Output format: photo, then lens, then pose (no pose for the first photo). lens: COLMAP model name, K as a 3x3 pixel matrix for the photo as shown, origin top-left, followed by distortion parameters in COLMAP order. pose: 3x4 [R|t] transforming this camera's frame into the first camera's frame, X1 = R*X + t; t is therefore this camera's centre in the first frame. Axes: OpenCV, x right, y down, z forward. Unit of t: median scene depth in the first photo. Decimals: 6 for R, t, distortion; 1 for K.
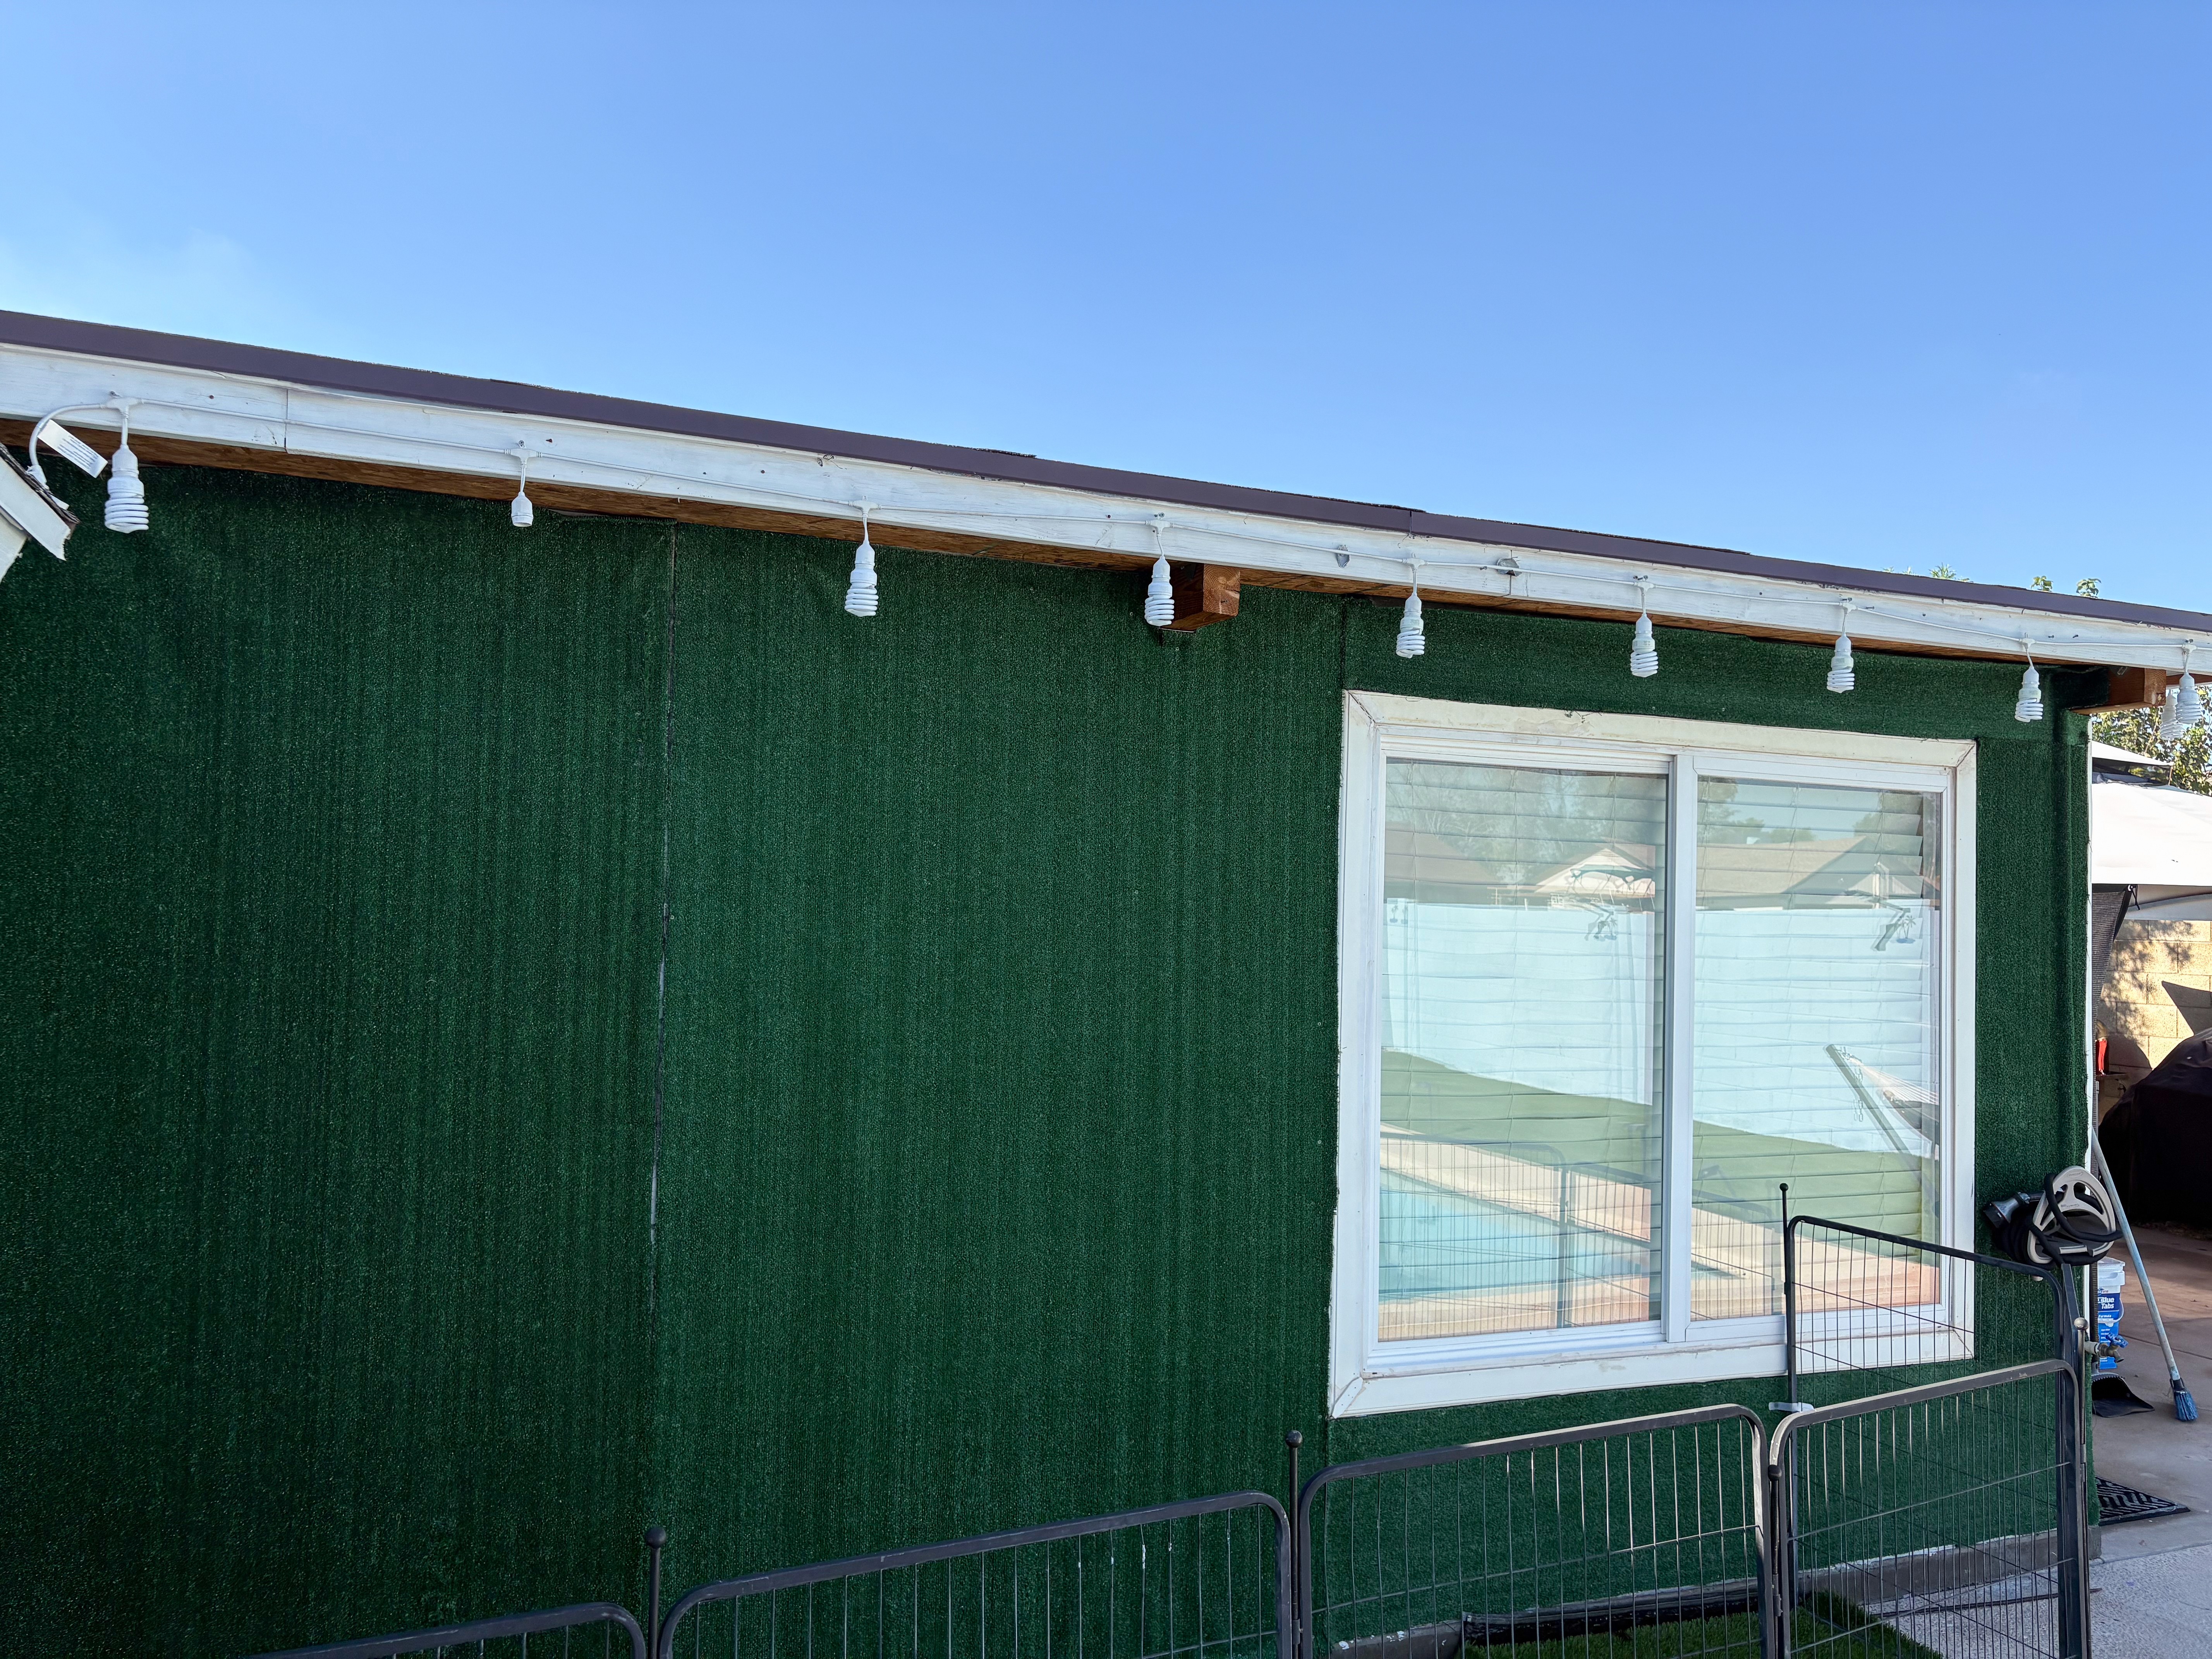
lens RADIAL K [[1717.7, 0, 1106.0], [0, 1717.7, 829.5], [0, 0, 1]] dist [0.047505, -0.017878]
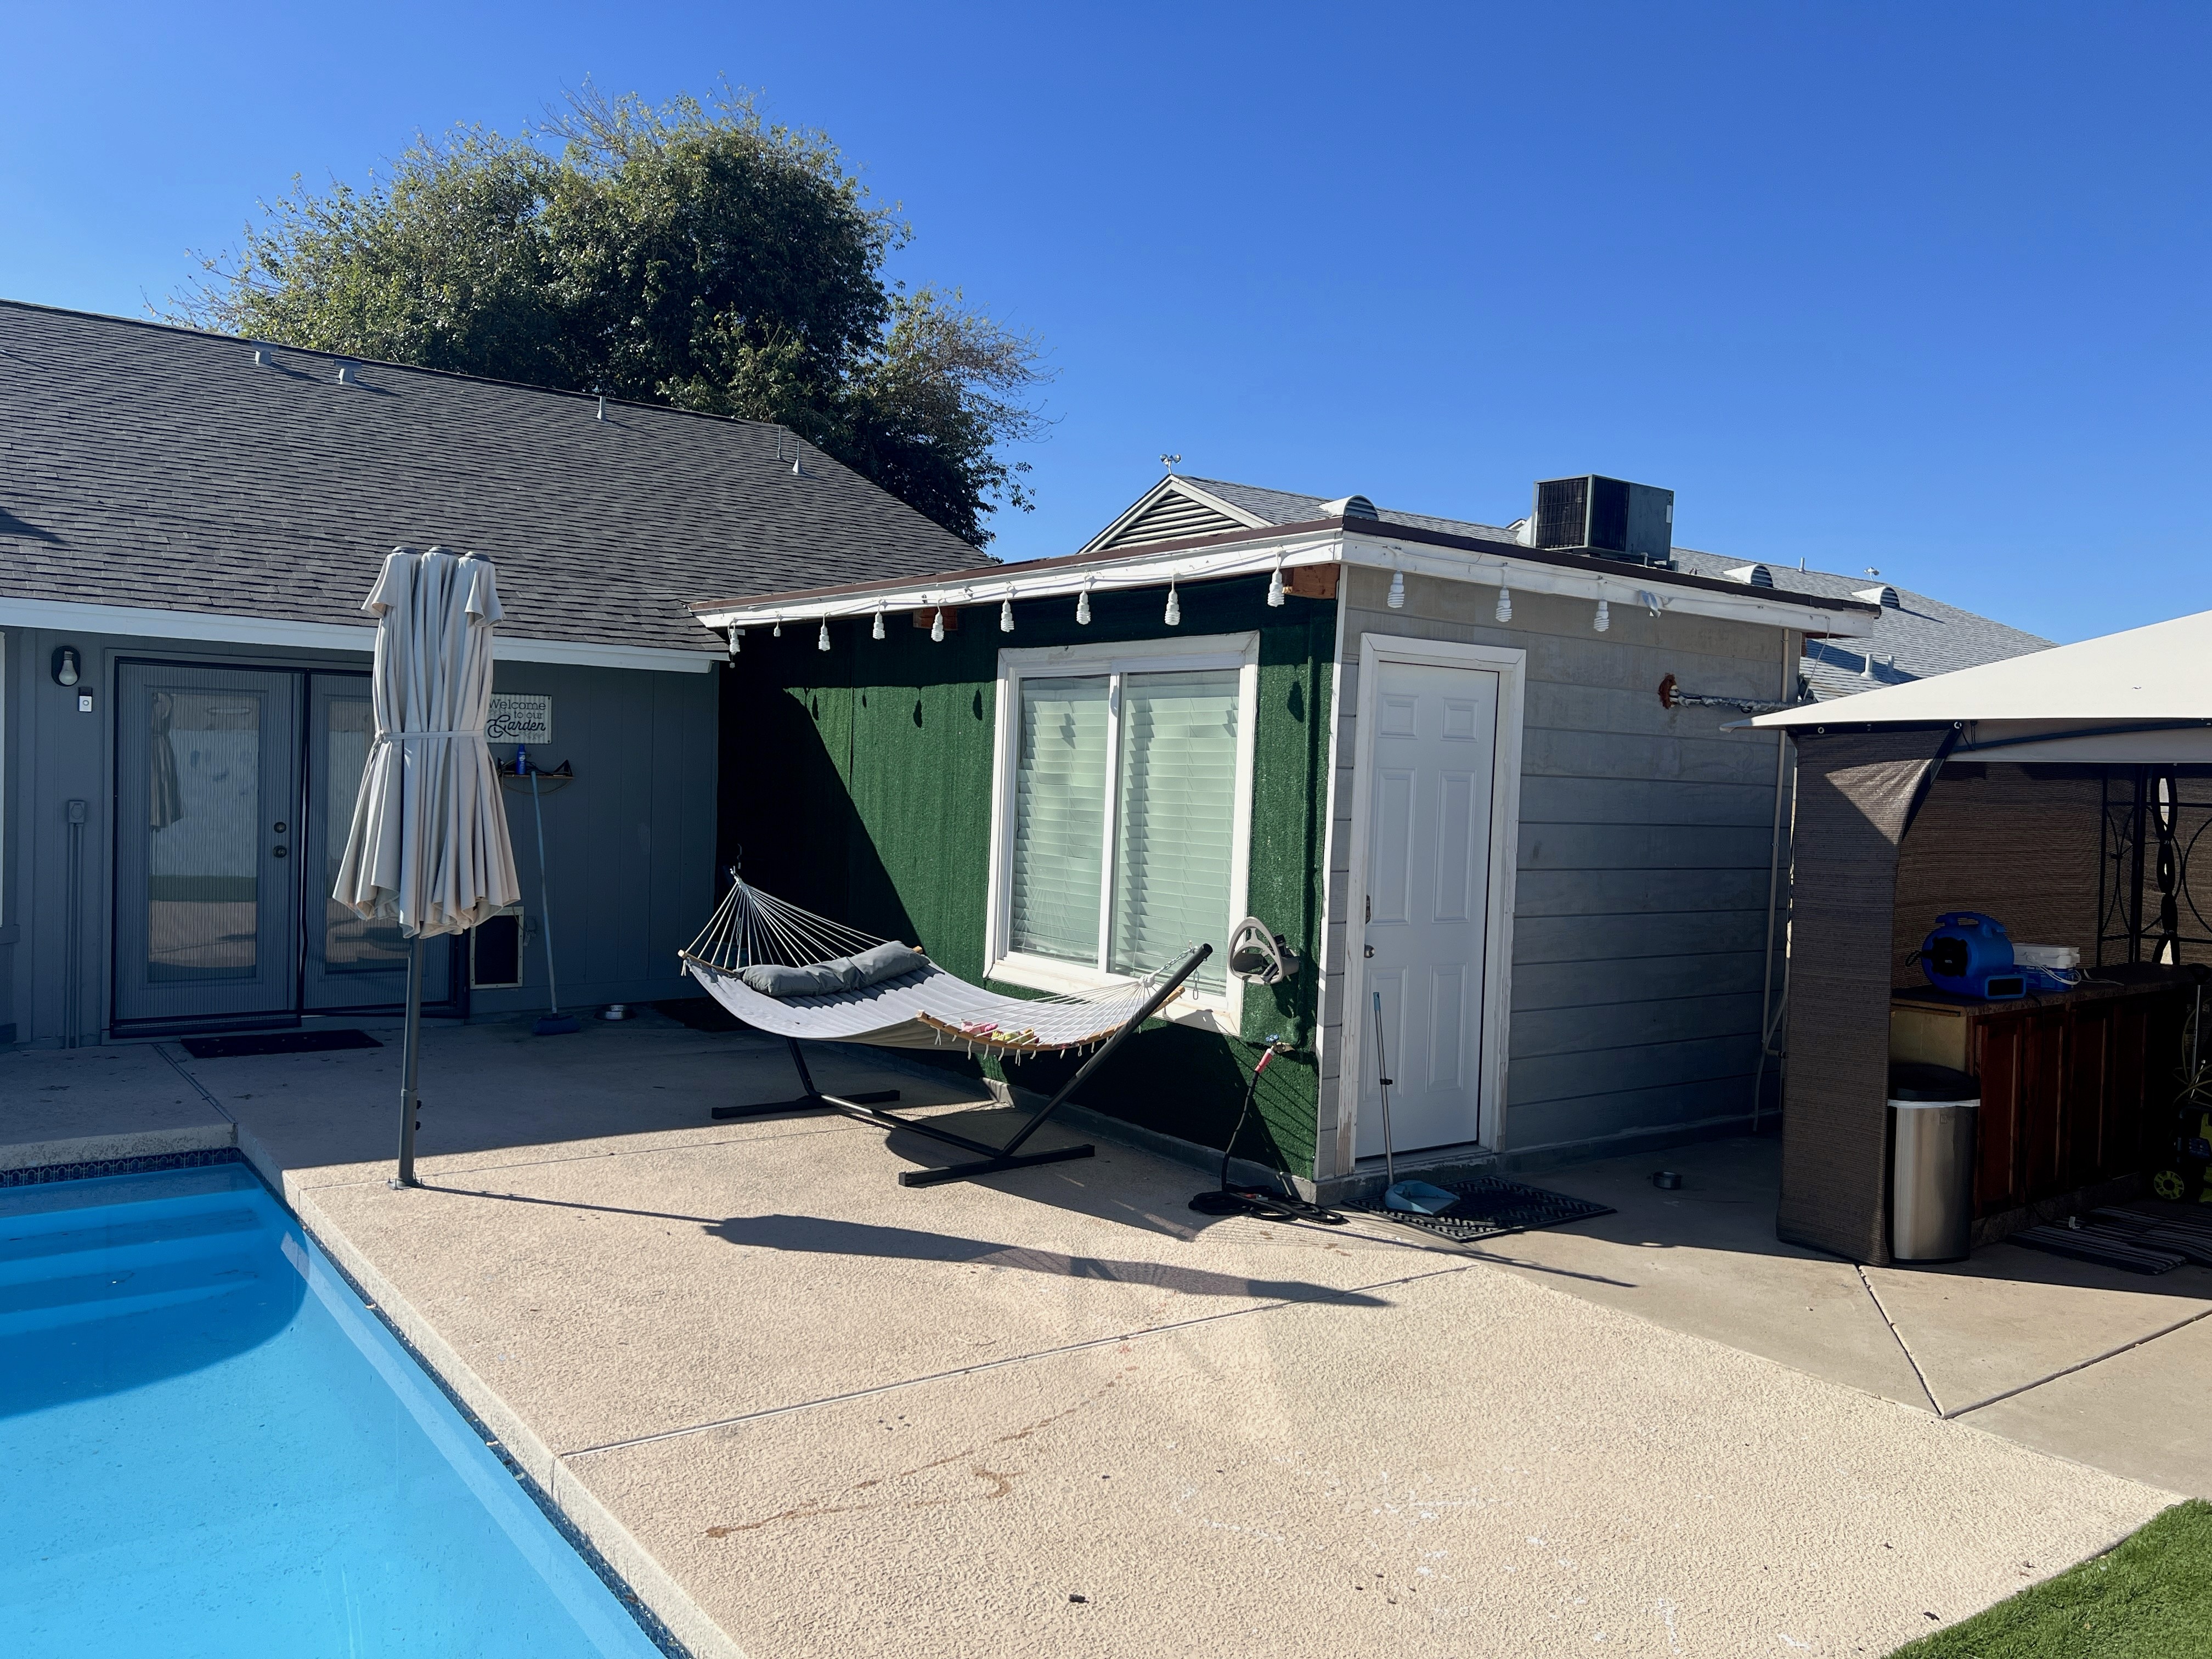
lens RADIAL K [[1652.1, 0, 1106.0], [0, 1652.1, 829.5], [0, 0, 1]] dist [0.148797, -0.190248]
pose [[0.261958, -0.001764, -0.965078, 2.435508], [-0.015686, 0.999858, -0.006085, 0.181506], [0.964952, 0.016732, 0.261893, 0.582320]]
